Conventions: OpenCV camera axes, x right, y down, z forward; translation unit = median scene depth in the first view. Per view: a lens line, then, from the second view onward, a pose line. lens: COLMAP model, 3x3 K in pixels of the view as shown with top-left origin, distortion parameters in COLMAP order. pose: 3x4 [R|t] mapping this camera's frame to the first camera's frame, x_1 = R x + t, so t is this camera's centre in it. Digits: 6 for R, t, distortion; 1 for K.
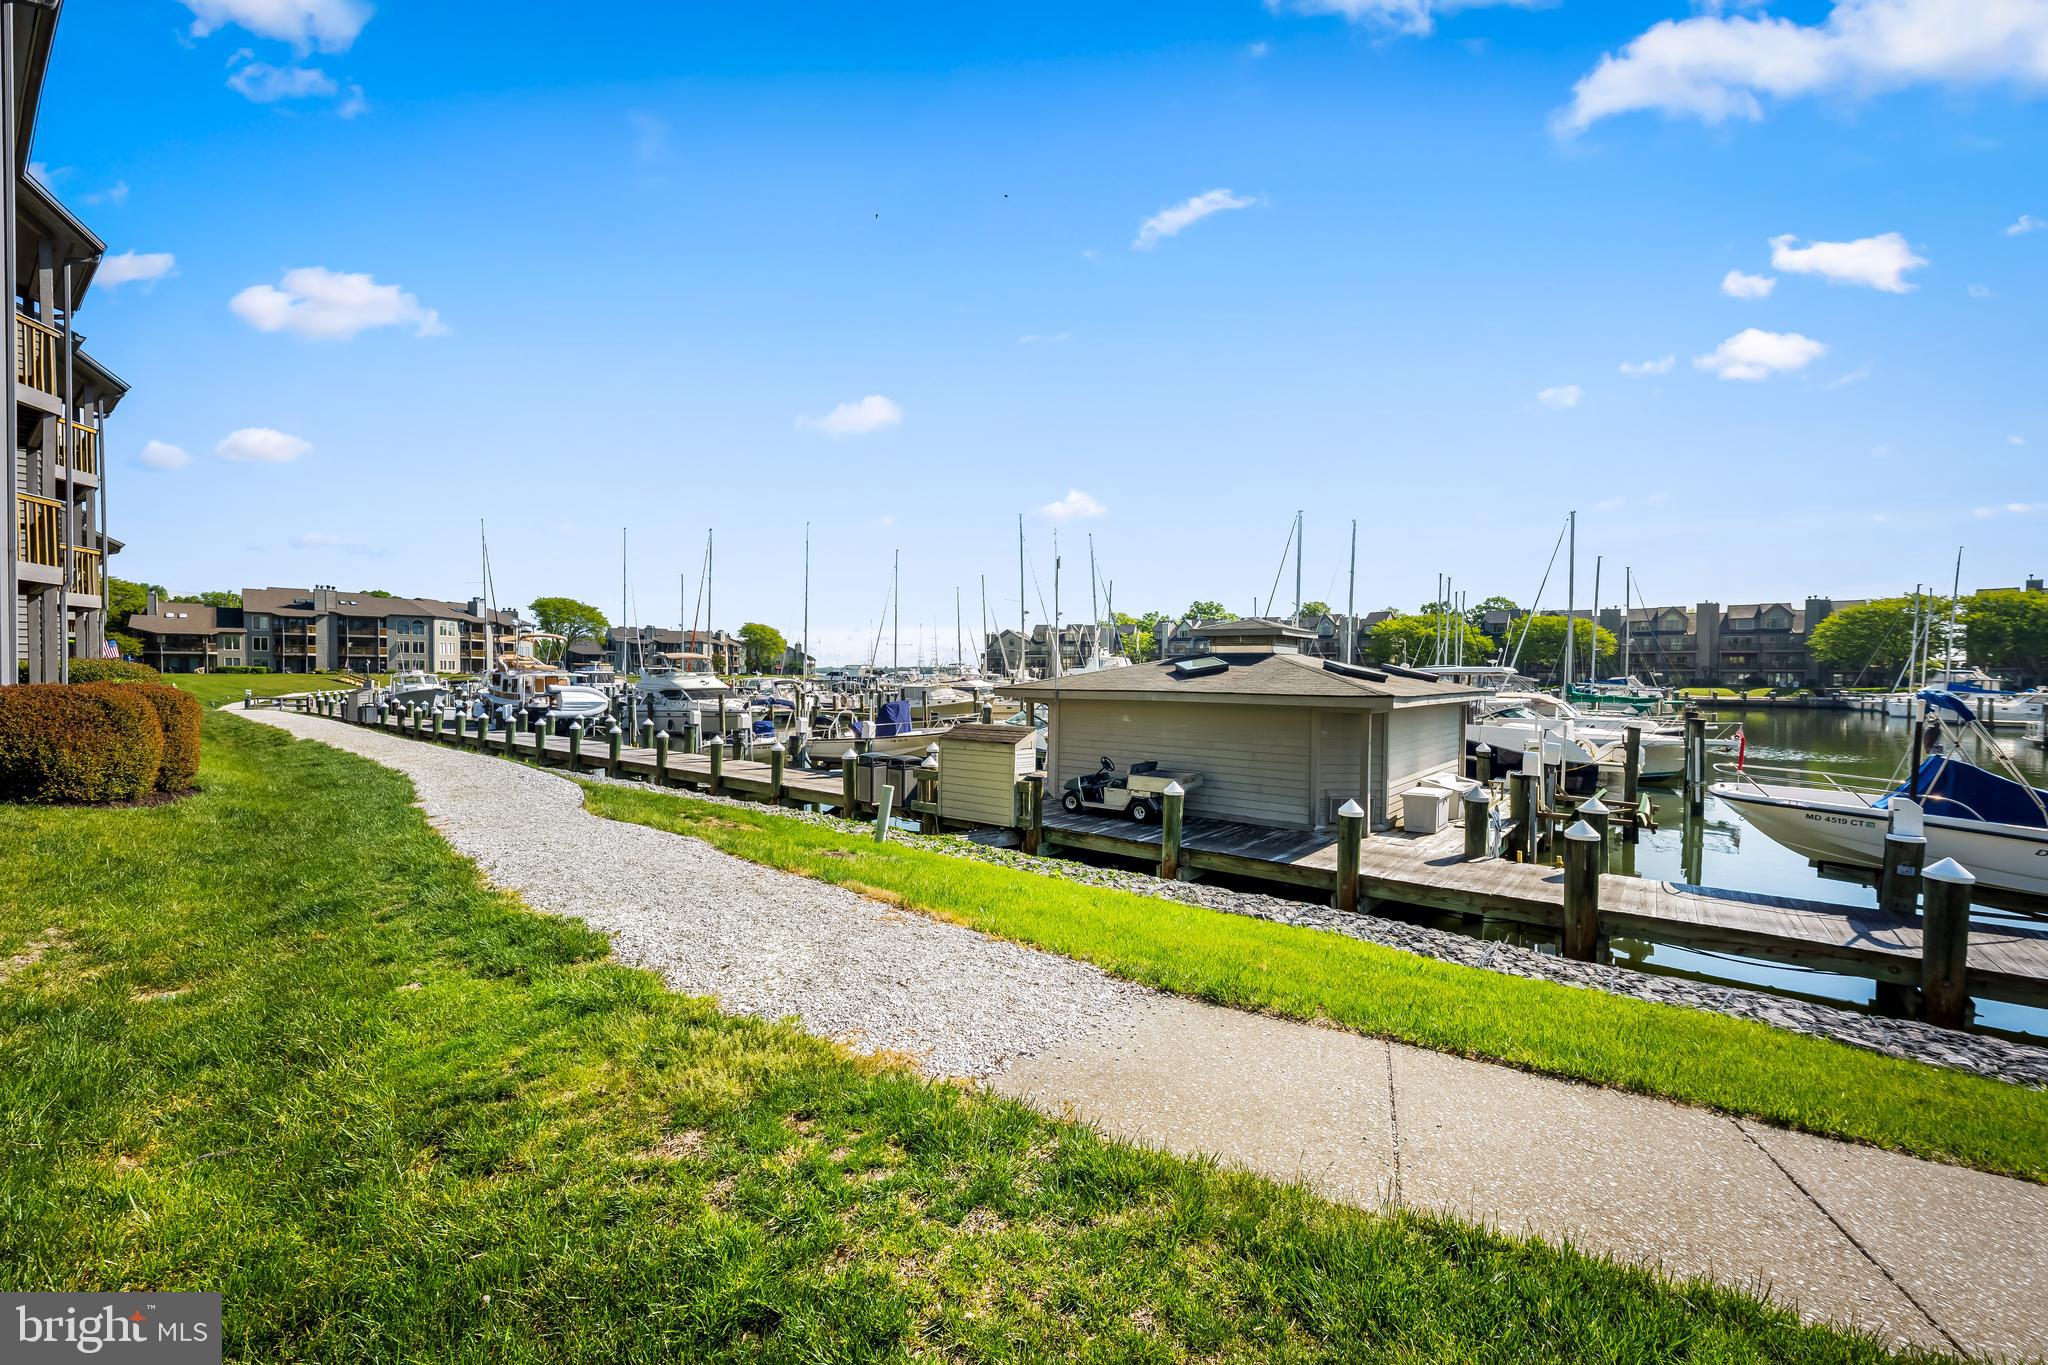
lens RADIAL K [[816.3, 0, 1030.5], [0, 816.3, 696.6], [0, 0, 1]] dist [0.000389, 0.000327]
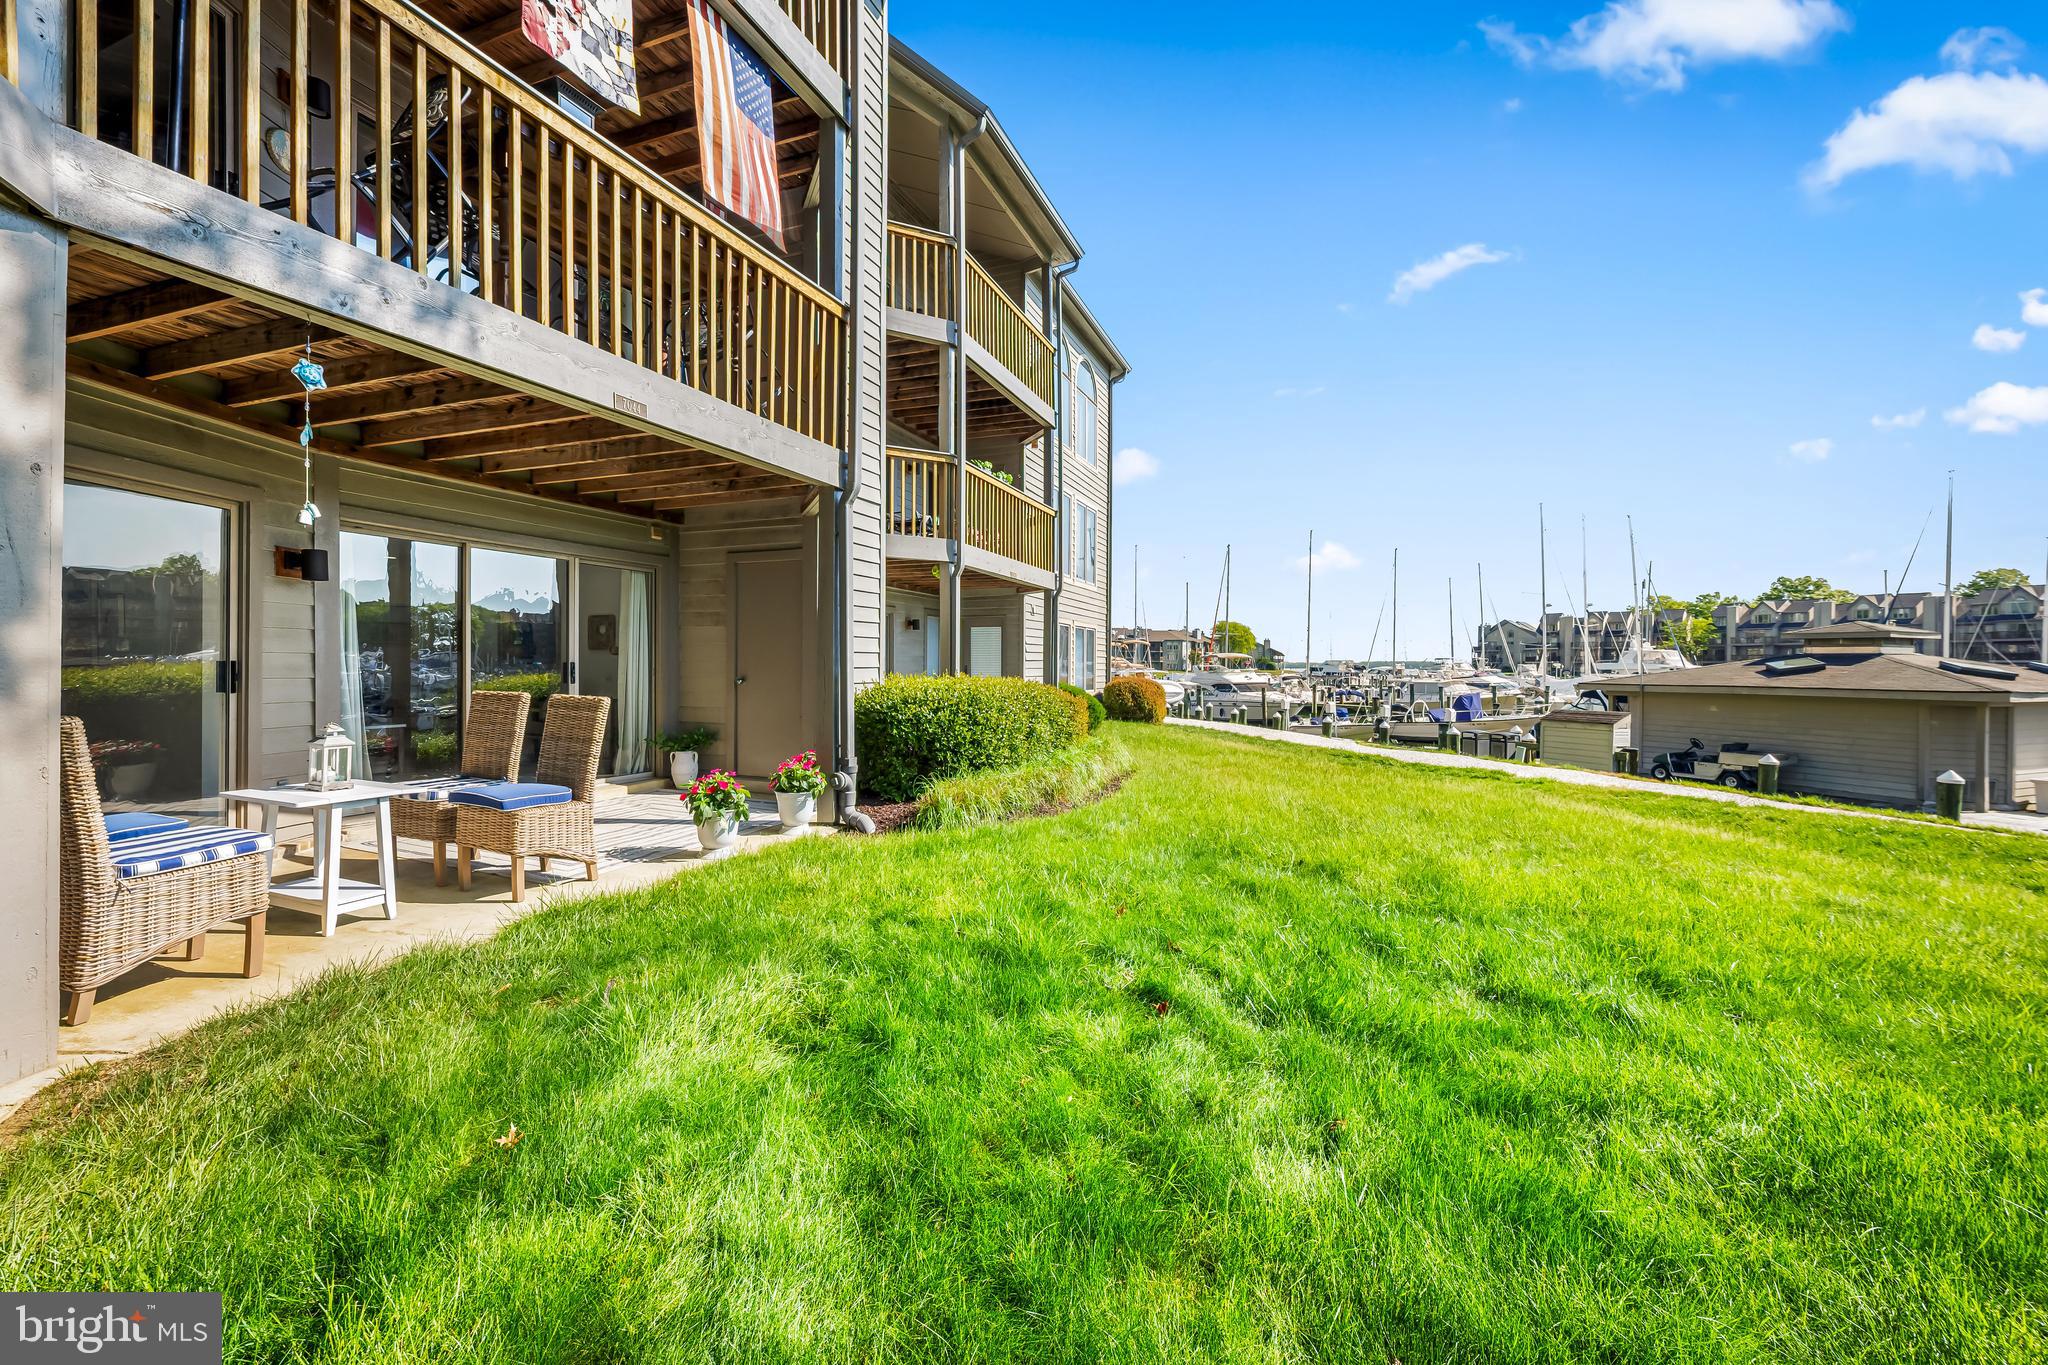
lens RADIAL K [[831.2, 0, 1025.8], [0, 831.2, 671.4], [0, 0, 1]] dist [-0.002761, 0.000371]
pose [[0.858640, -0.001031, -0.512577, -0.034097], [-0.011702, 0.999698, -0.021612, 0.002561], [0.512445, 0.024555, 0.858369, -0.156408]]
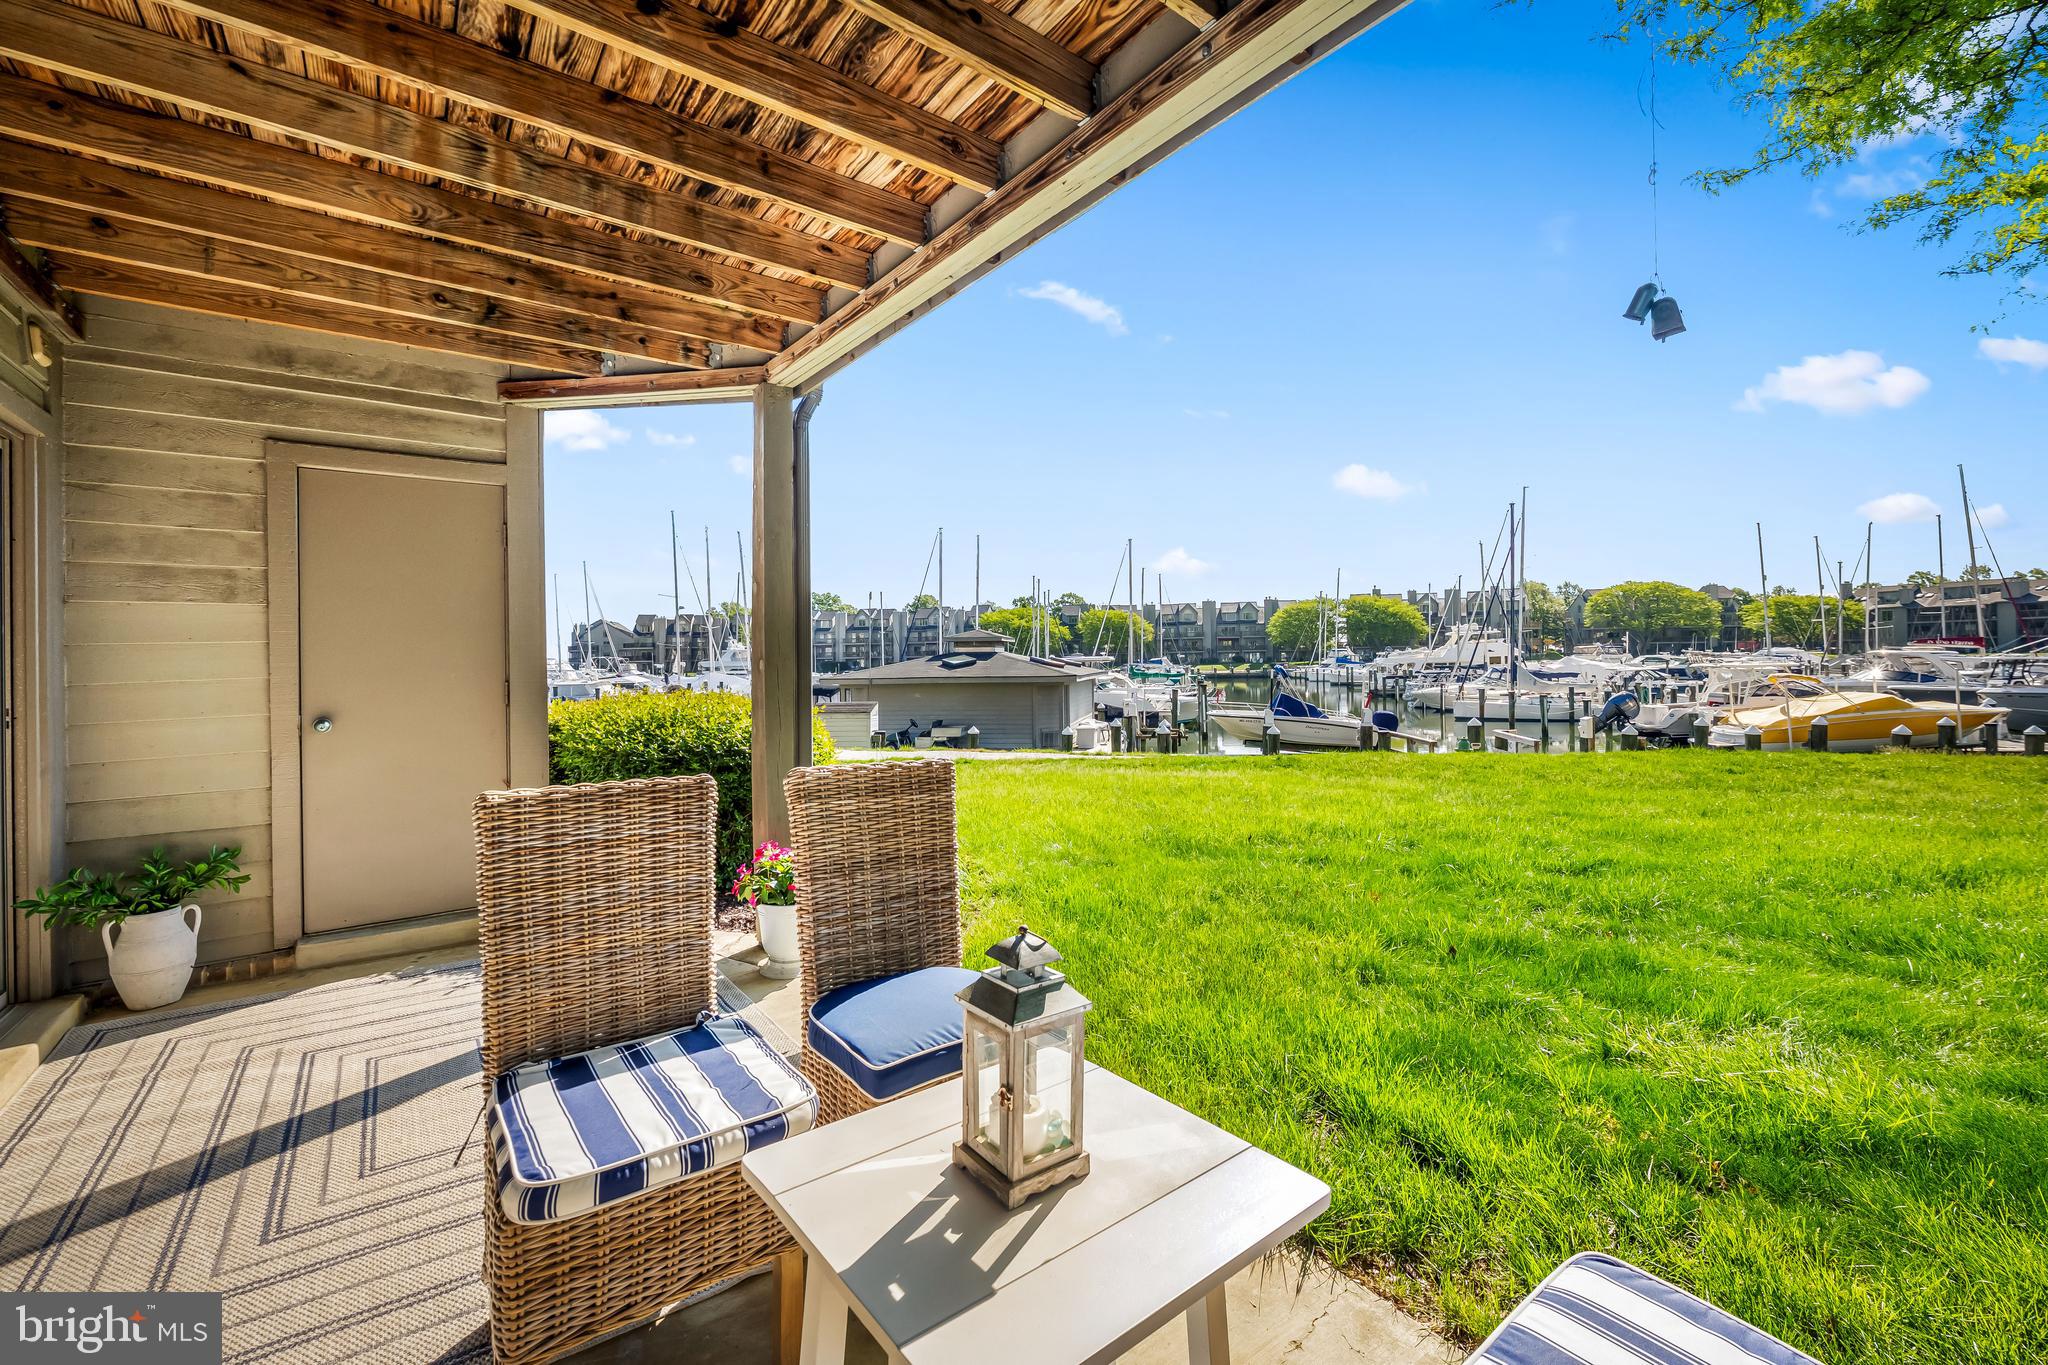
lens RADIAL K [[848.9, 0, 1033.4], [0, 848.9, 660.7], [0, 0, 1]] dist [-0.000826, 0.000072]
pose [[0.884620, -0.022837, 0.465754, -0.116358], [0.036526, 0.999125, -0.020386, 0.000433], [-0.464881, 0.035046, 0.884679, -0.146137]]
